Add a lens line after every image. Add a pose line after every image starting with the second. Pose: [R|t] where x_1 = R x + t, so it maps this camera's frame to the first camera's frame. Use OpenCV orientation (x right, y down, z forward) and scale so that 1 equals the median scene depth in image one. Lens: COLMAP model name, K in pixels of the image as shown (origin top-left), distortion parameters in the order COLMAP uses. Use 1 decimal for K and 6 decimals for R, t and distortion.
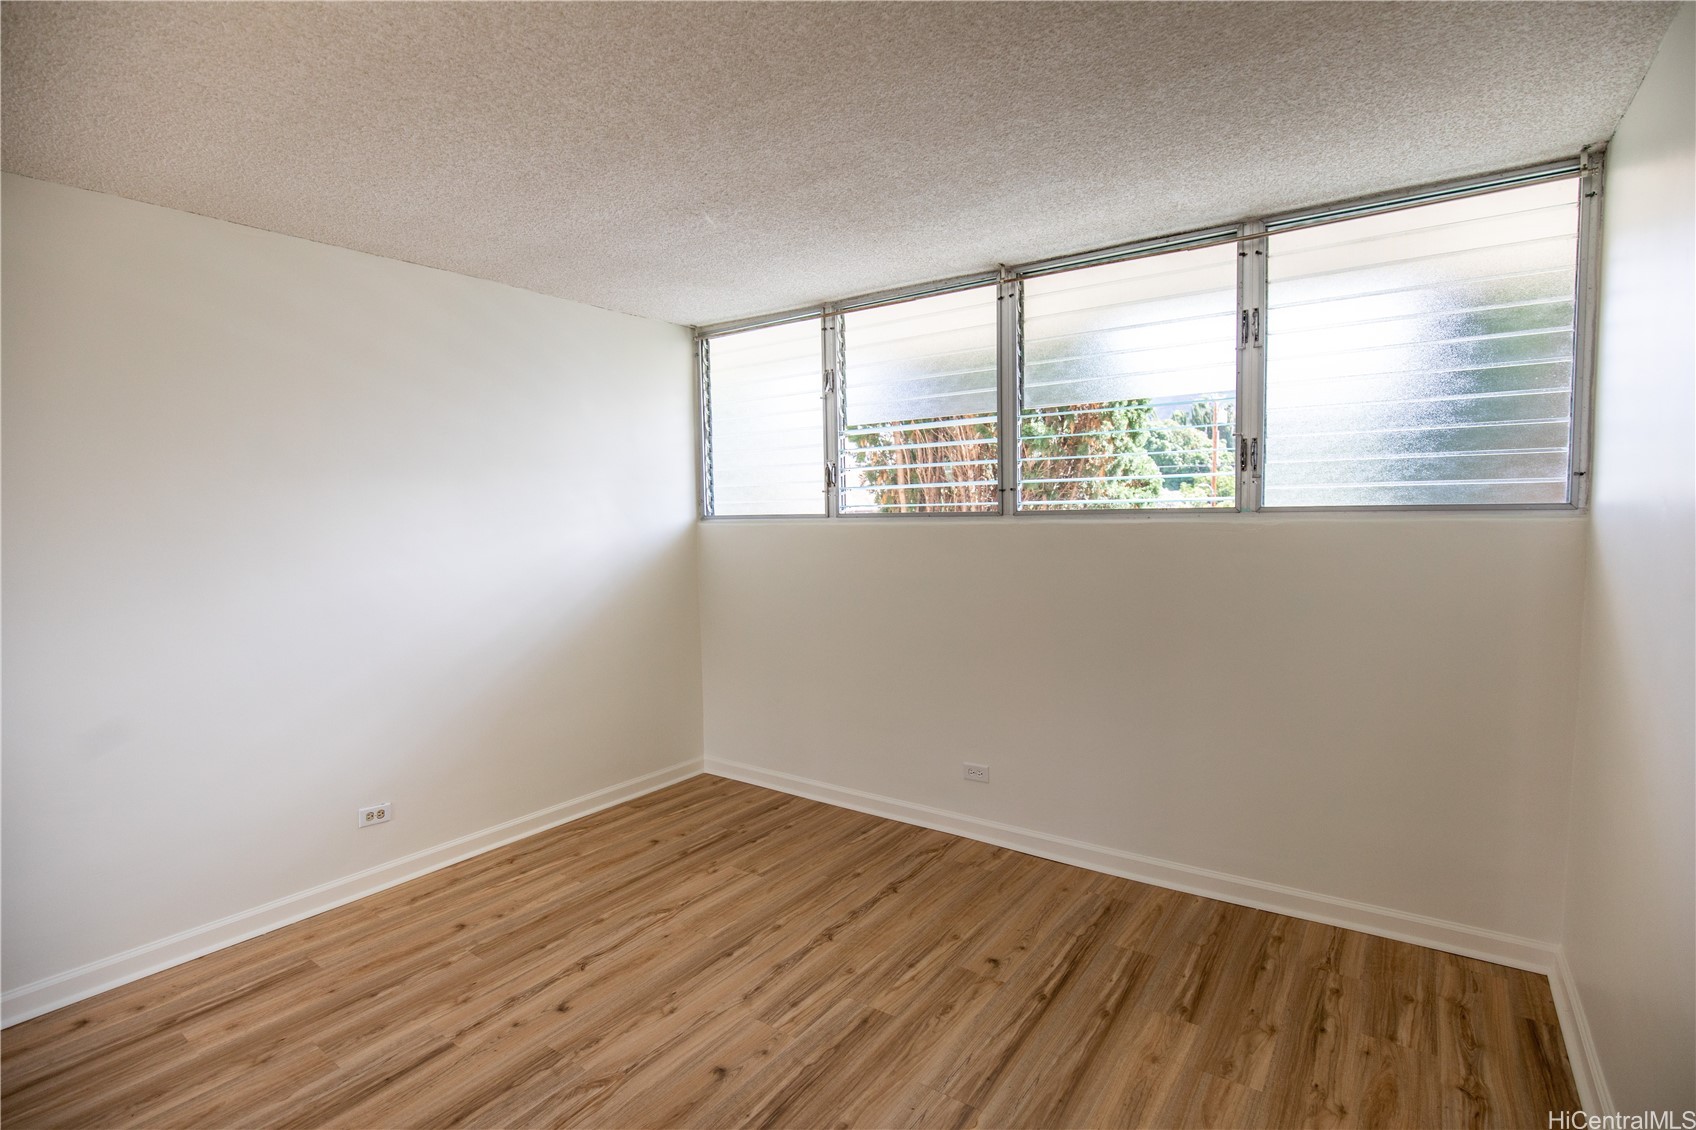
lens RADIAL K [[798.3, 0, 847.1], [0, 798.3, 563.8], [0, 0, 1]] dist [-0.000857, -0.000127]
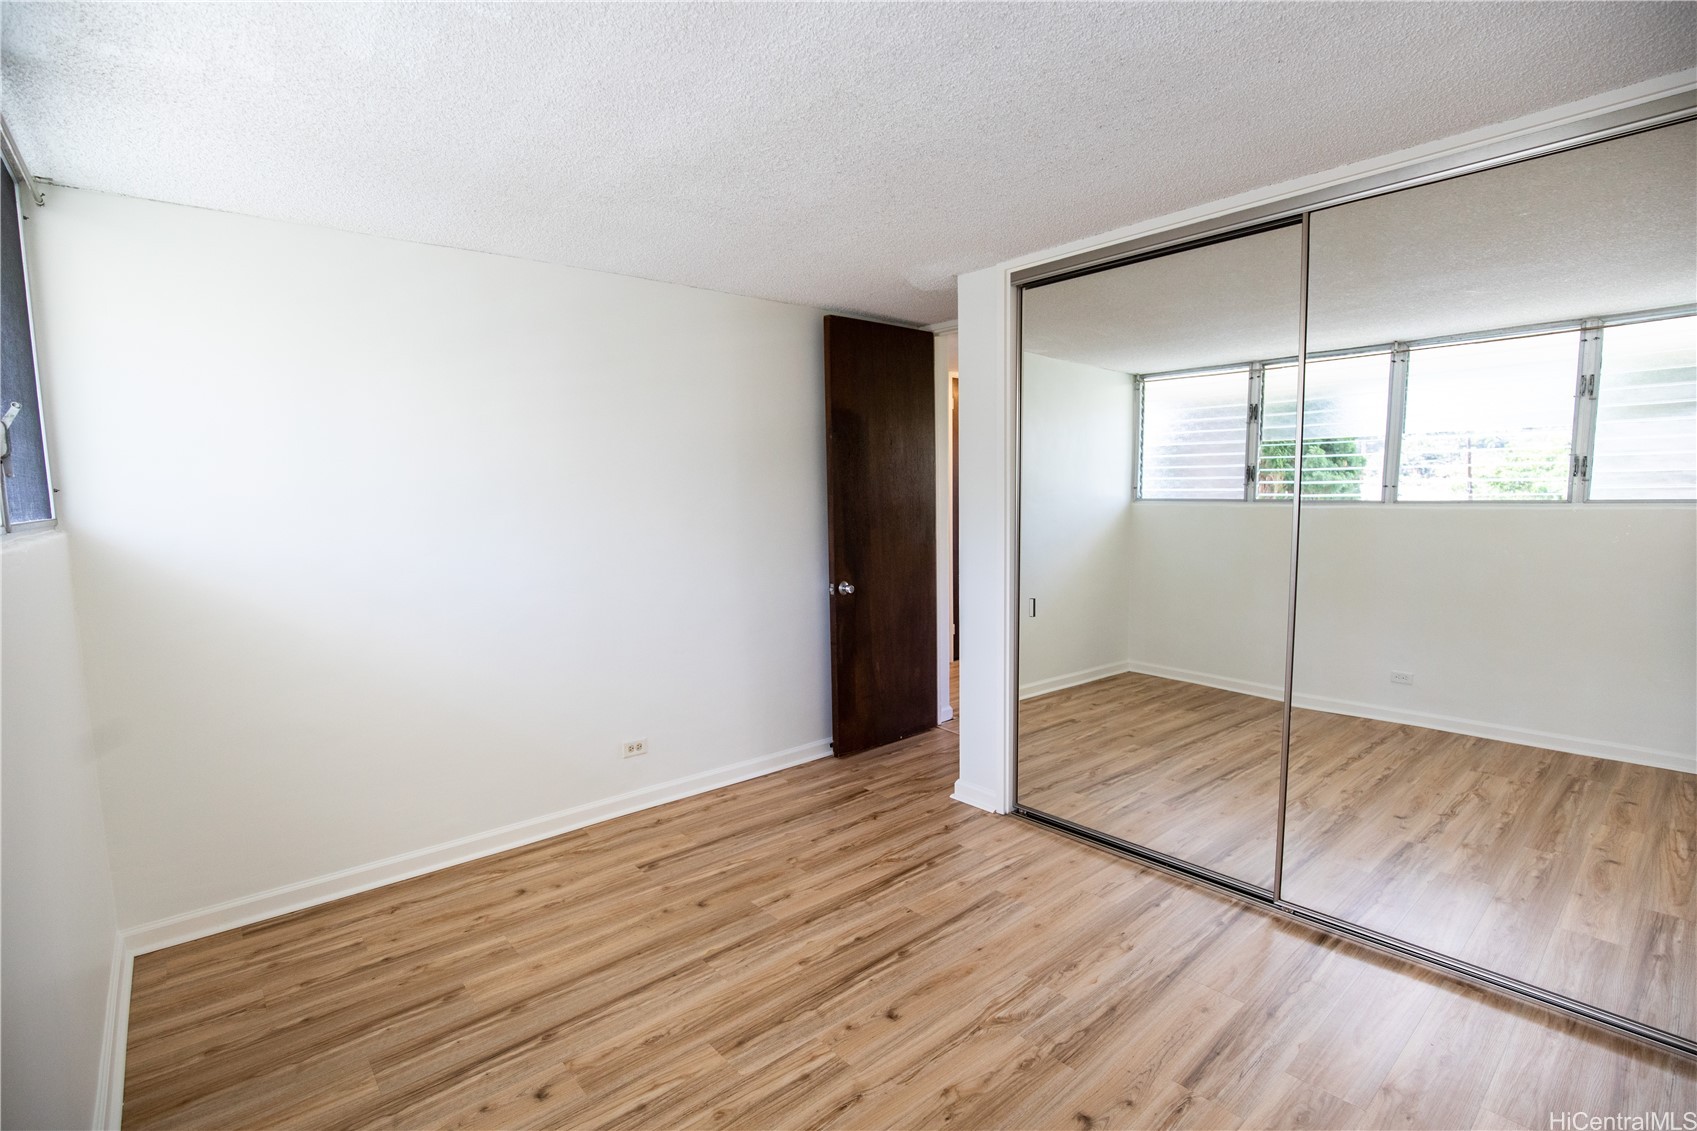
lens RADIAL K [[798.8, 0, 846.0], [0, 798.8, 571.7], [0, 0, 1]] dist [-0.000857, -0.000127]
pose [[-0.972146, 0.012195, 0.234057, -0.338686], [0.051405, 0.985424, 0.162166, -0.131927], [-0.228668, 0.169681, -0.958603, 1.837930]]
